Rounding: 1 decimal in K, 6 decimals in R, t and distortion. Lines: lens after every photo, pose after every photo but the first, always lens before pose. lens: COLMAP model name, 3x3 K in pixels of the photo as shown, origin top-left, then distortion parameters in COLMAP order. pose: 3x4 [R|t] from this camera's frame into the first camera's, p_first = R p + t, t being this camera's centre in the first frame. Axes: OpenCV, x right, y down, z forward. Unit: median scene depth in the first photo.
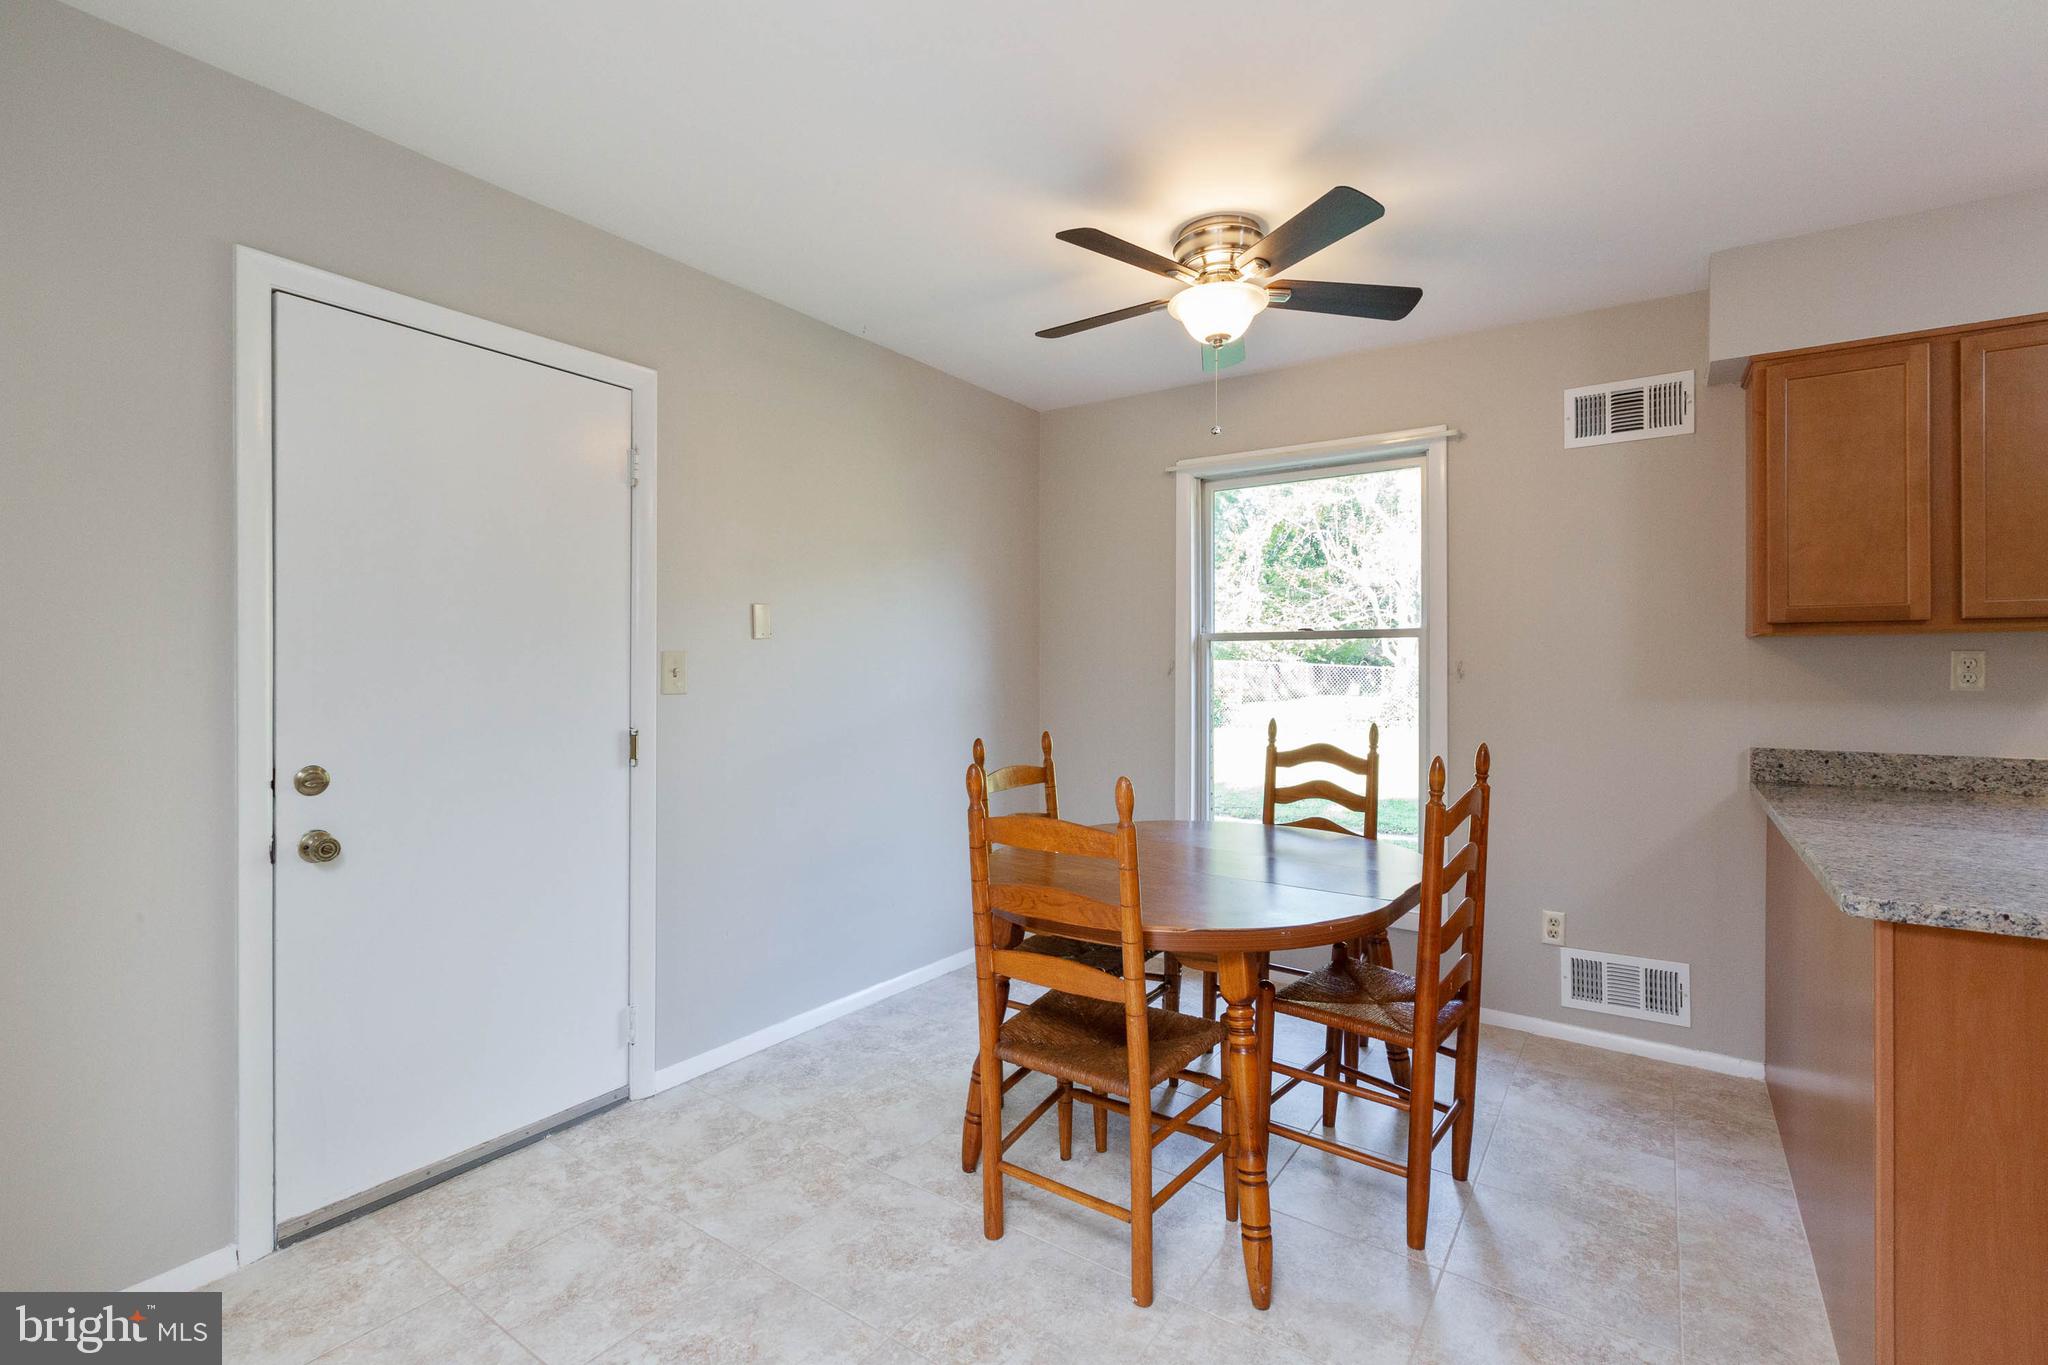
lens RADIAL K [[914.9, 0, 998.5], [0, 914.9, 674.1], [0, 0, 1]] dist [0.000287, -0.000534]
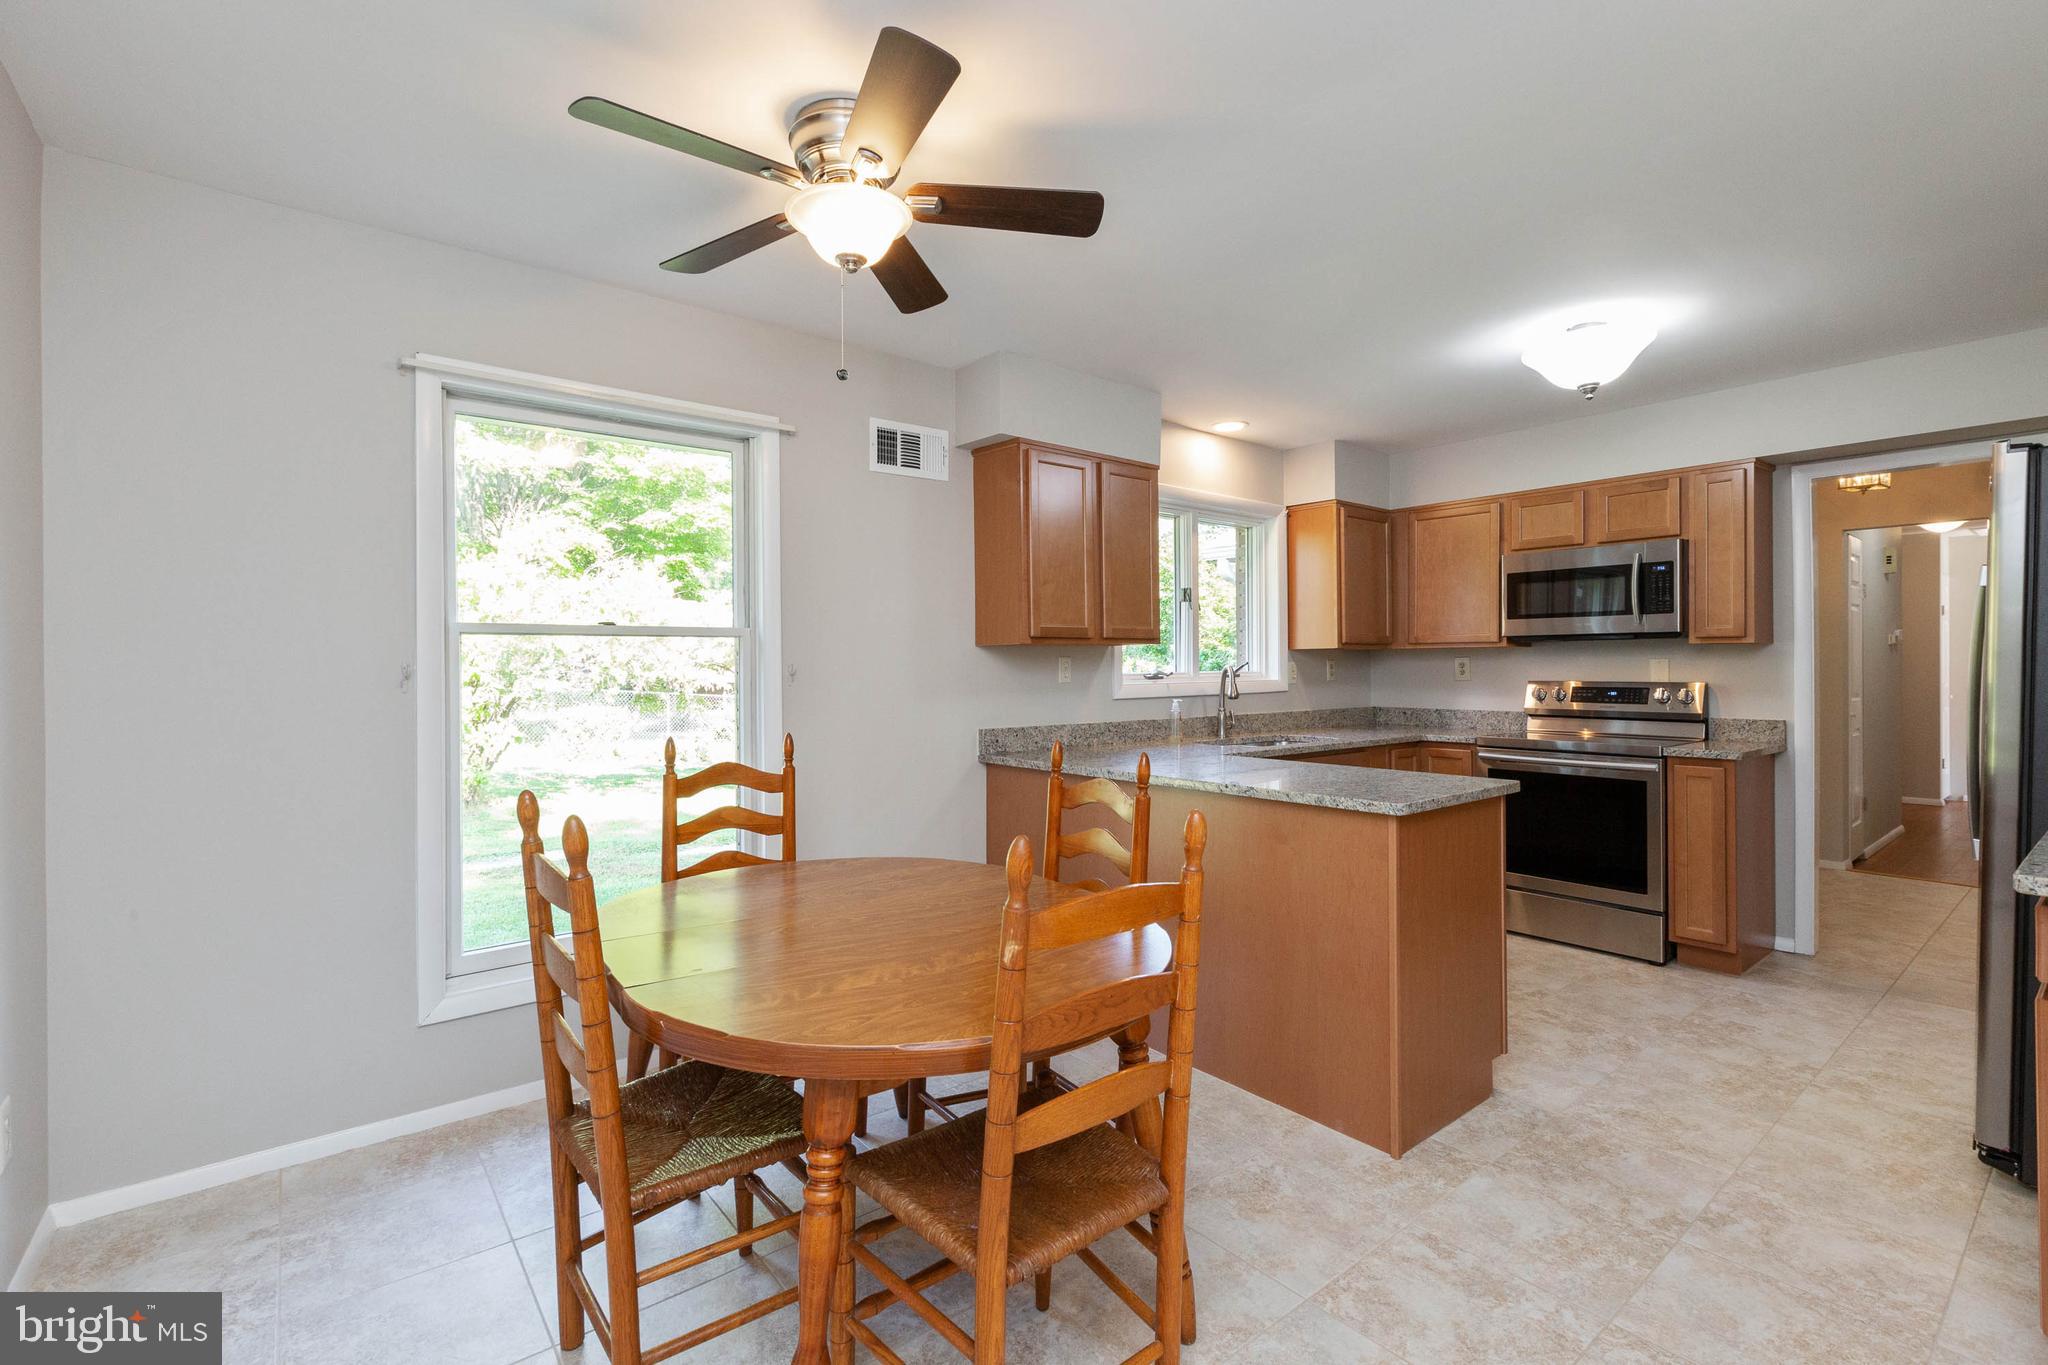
lens RADIAL K [[914.9, 0, 1036.2], [0, 914.9, 668.4], [0, 0, 1]] dist [0.000287, -0.000534]
pose [[0.263058, -0.007161, 0.964753, -0.460726], [0.008628, 0.999950, 0.005070, -0.014210], [-0.964741, 0.006991, 0.263107, 0.611614]]
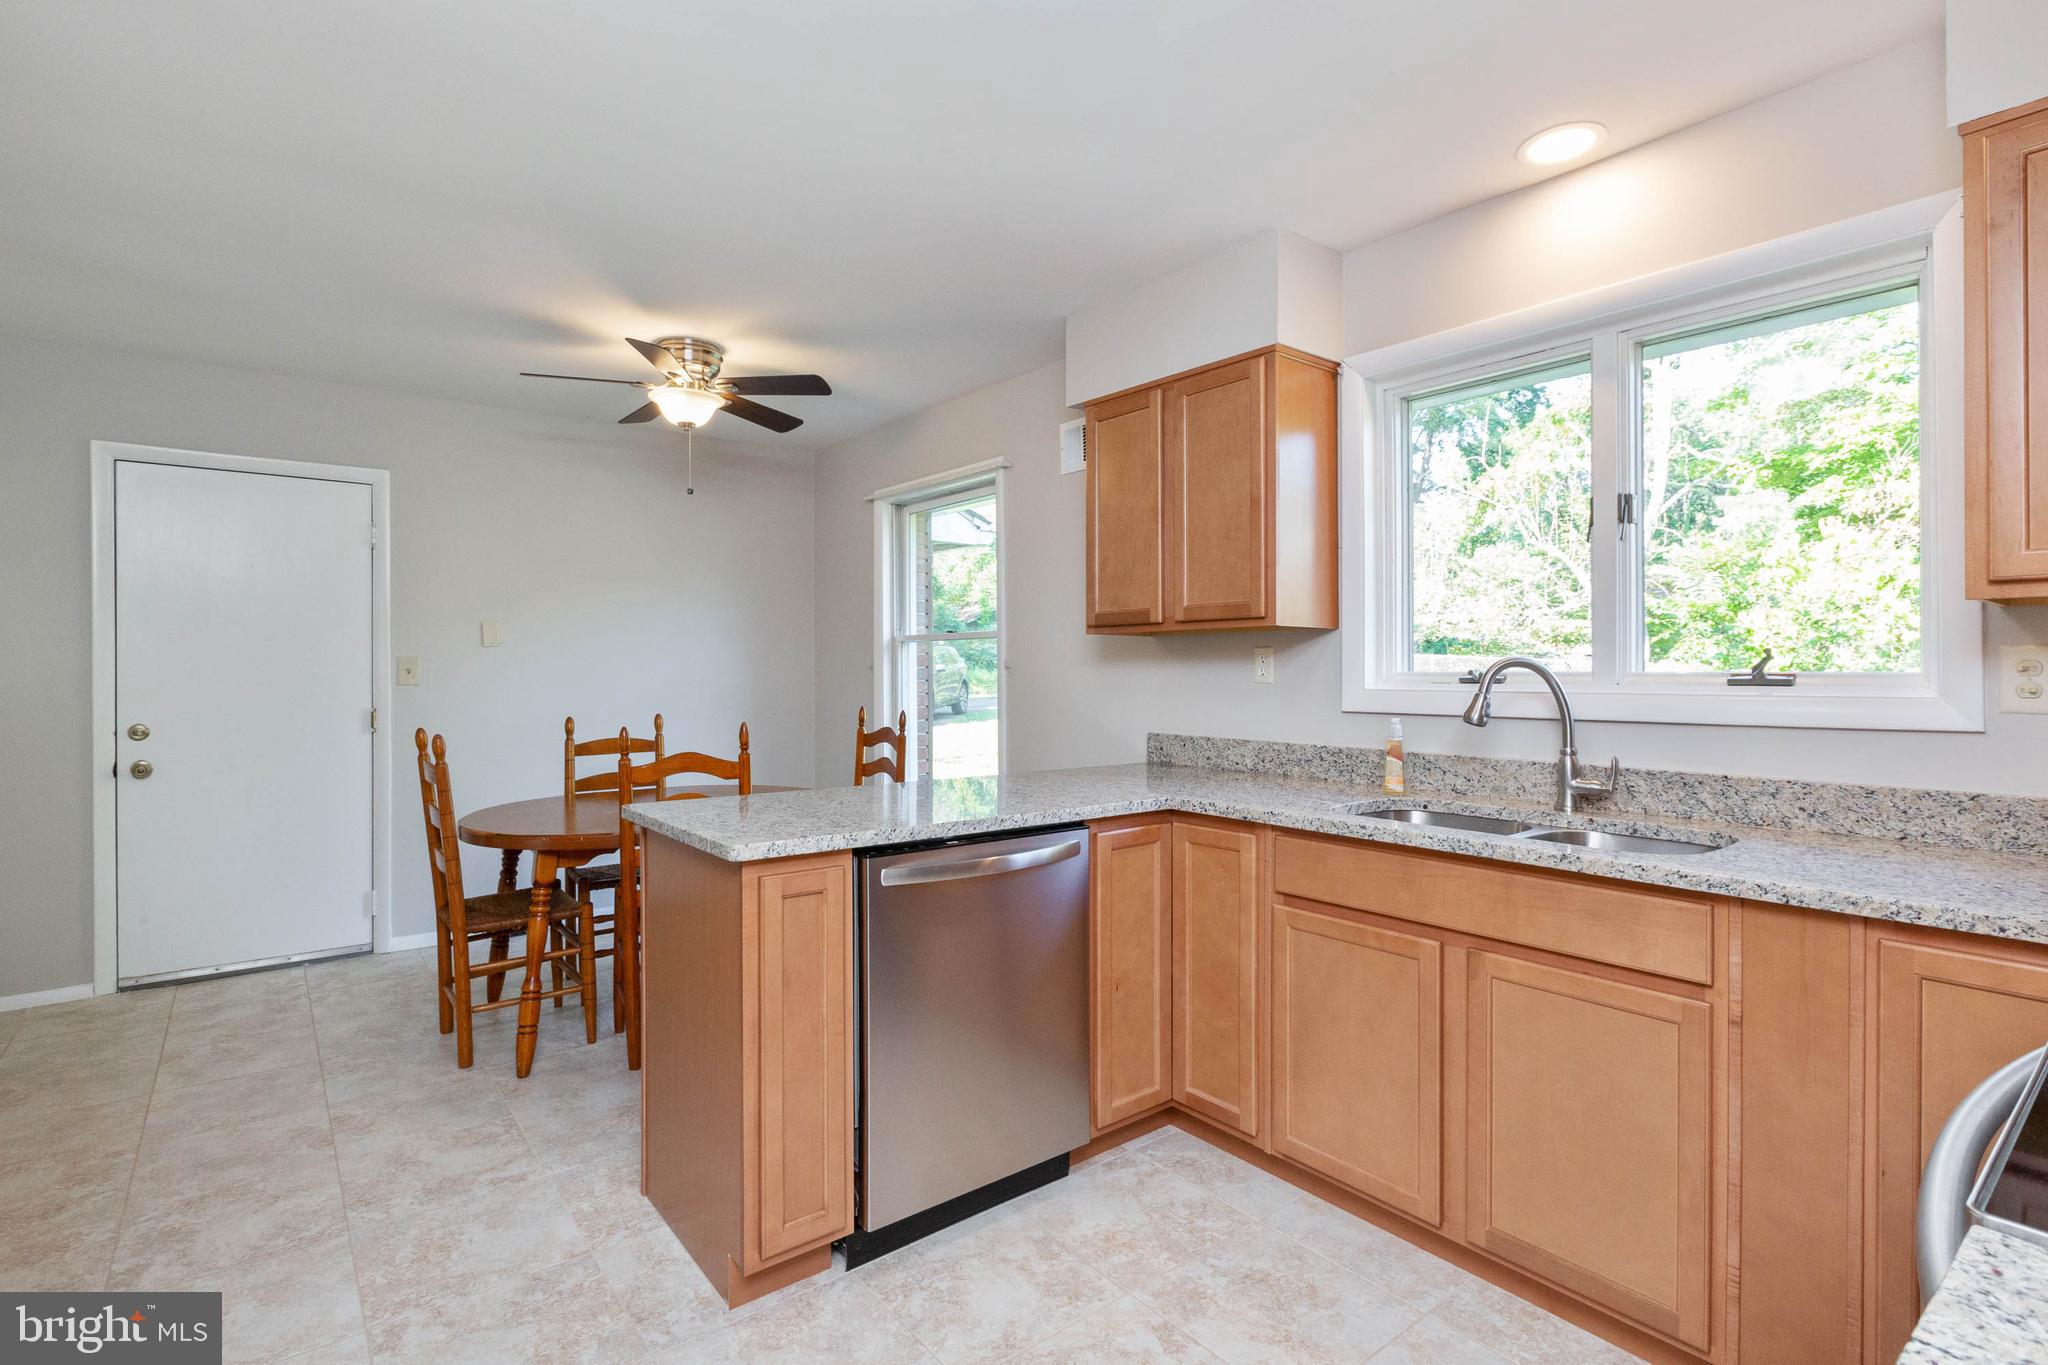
lens RADIAL K [[972.4, 0, 987.9], [0, 972.4, 666.5], [0, 0, 1]] dist [0.001967, -0.000010]
pose [[0.955158, -0.004471, -0.296063, 1.054583], [0.003284, 0.999984, -0.004506, 0.001887], [0.296079, 0.003332, 0.955158, -0.241054]]
